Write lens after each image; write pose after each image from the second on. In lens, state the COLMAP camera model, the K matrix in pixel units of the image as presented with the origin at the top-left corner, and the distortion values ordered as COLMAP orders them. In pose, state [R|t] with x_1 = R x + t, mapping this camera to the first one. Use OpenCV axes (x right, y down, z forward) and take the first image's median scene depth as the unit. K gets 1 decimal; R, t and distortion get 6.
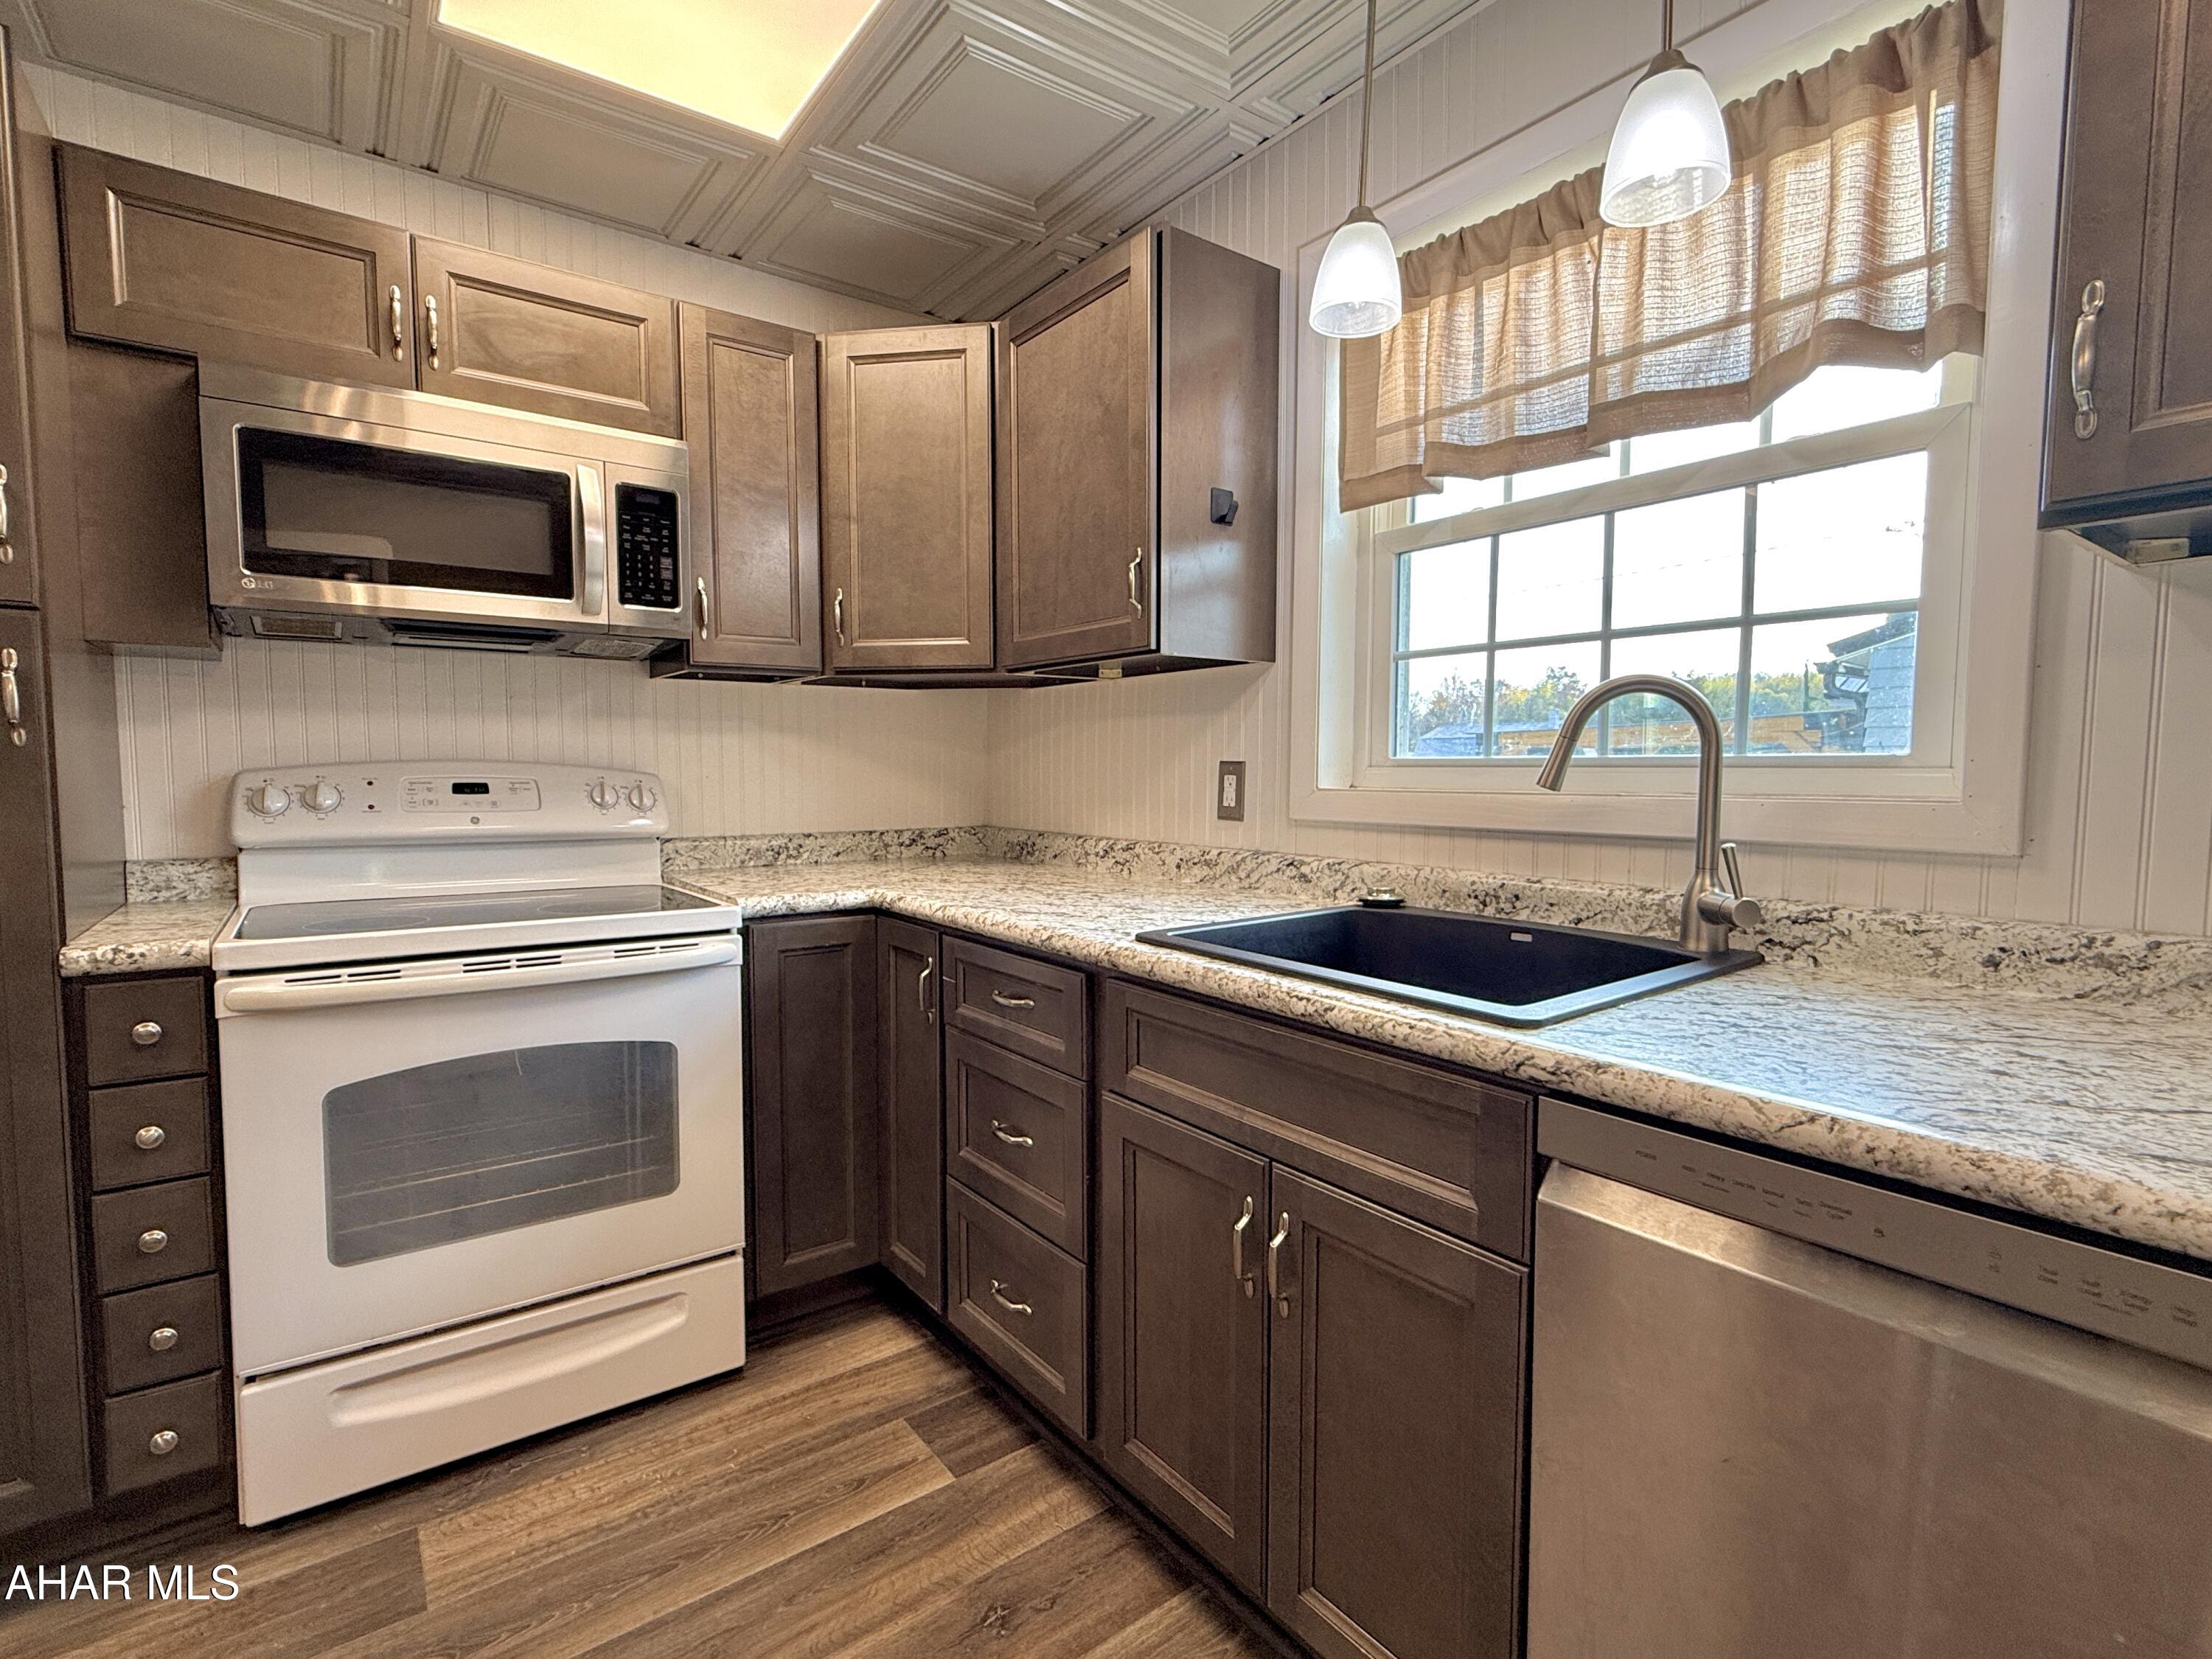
lens RADIAL K [[1061.4, 0, 1103.9], [0, 1061.4, 838.2], [0, 0, 1]] dist [0.015373, -0.000249]
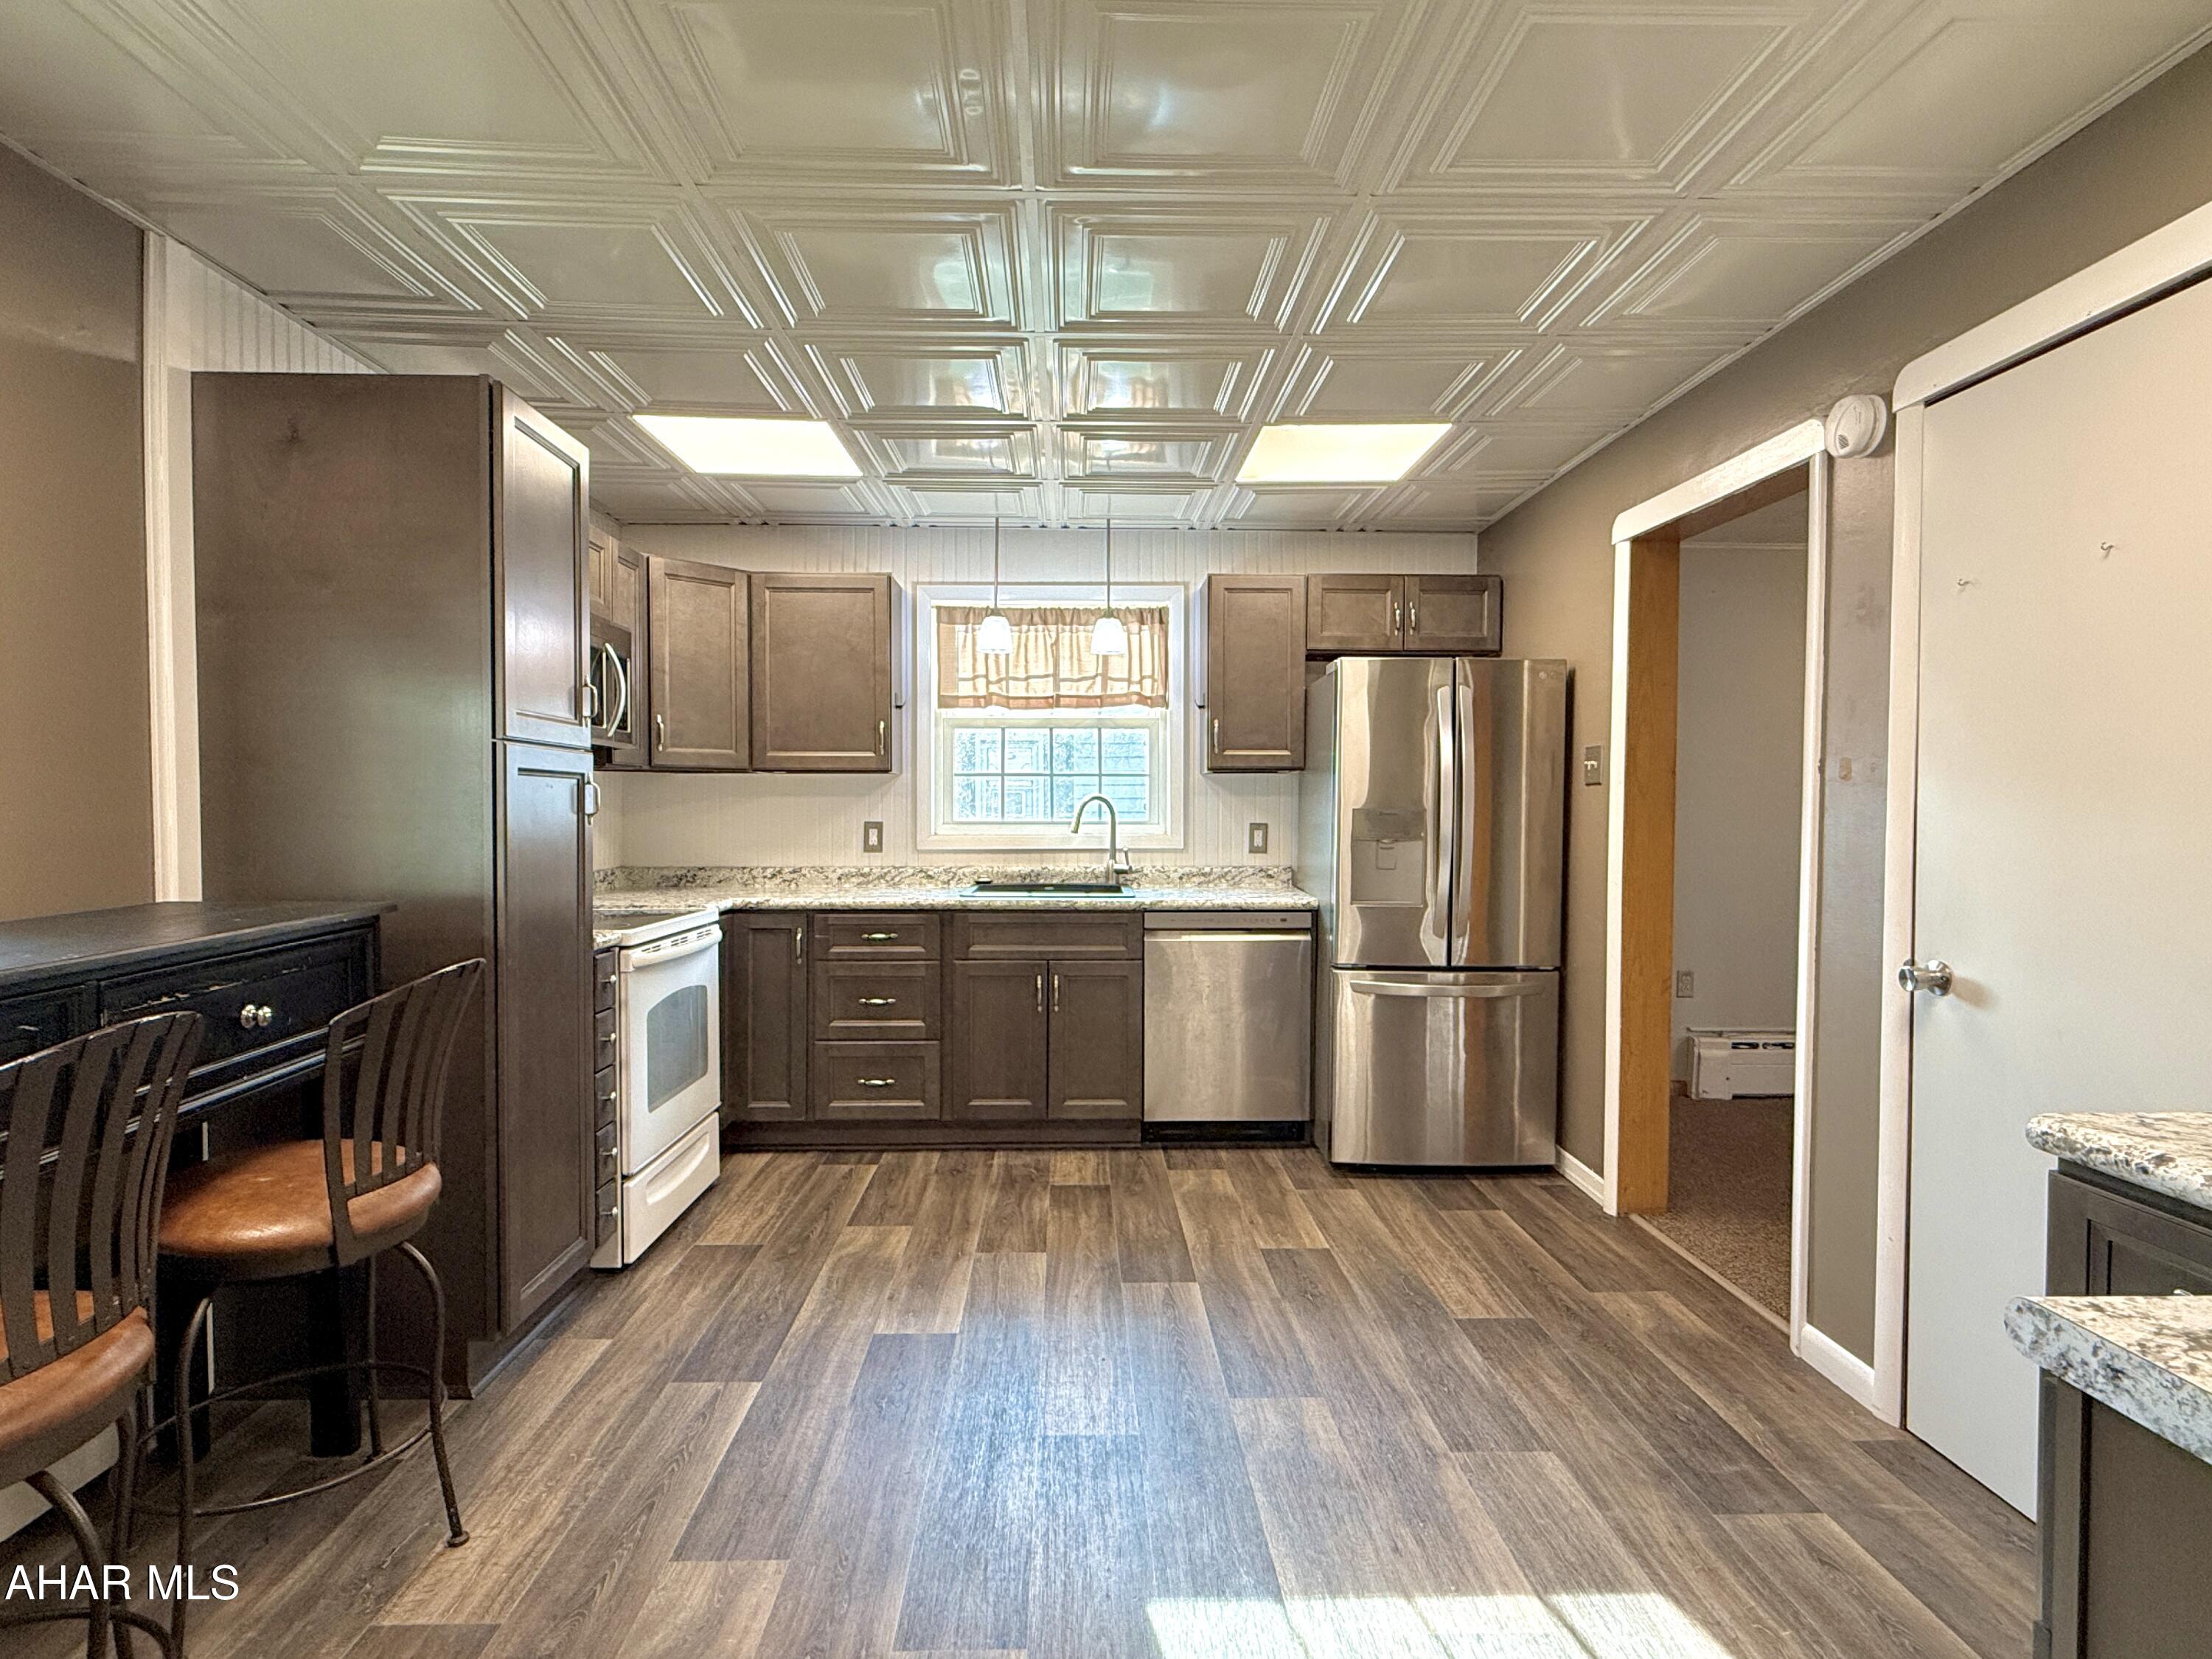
lens RADIAL K [[1167.8, 0, 1100.9], [0, 1167.8, 832.0], [0, 0, 1]] dist [0.001192, -0.000771]
pose [[0.562231, -0.017524, 0.826795, -1.873629], [0.057276, 0.998200, -0.017791, 0.010908], [-0.824994, 0.057359, 0.562222, -0.731588]]
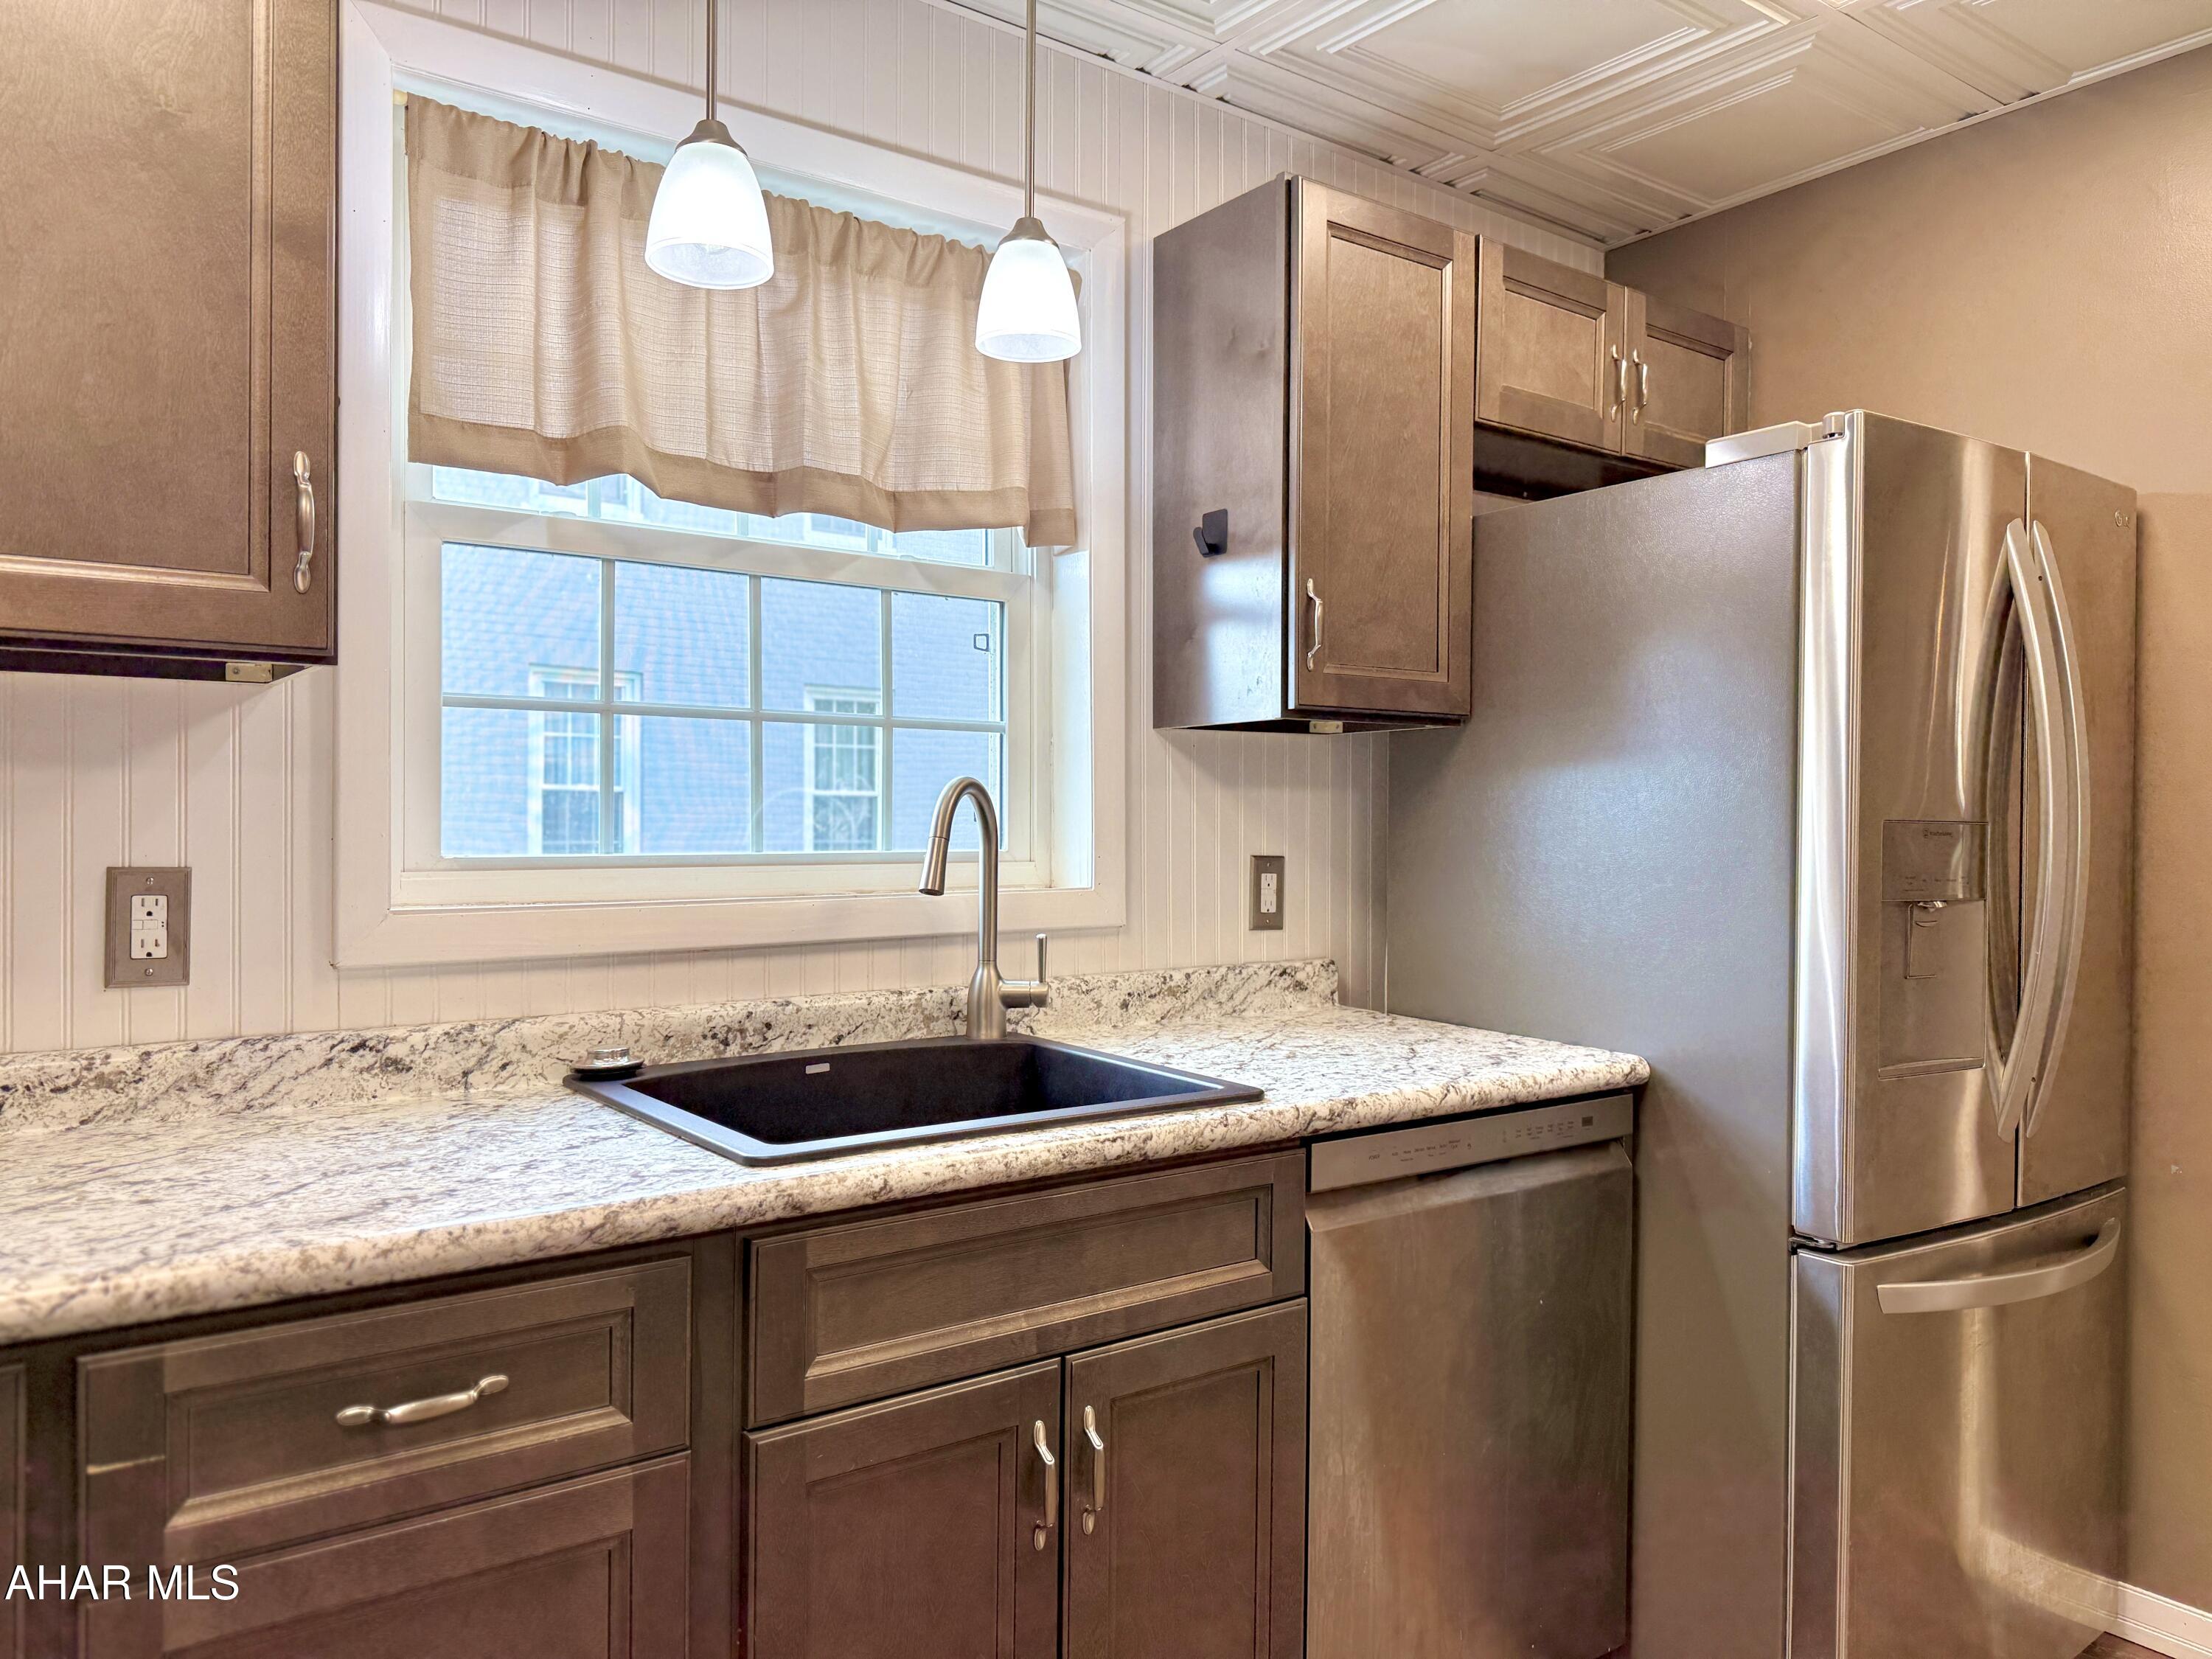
lens RADIAL K [[1556.8, 0, 1106.0], [0, 1556.8, 829.5], [0, 0, 1]] dist [0.071868, -0.123106]
pose [[-0.008825, -0.002854, 0.999957, -0.818544], [0.069144, 0.997601, 0.003457, -0.081605], [-0.997568, 0.069172, -0.008607, 0.737928]]
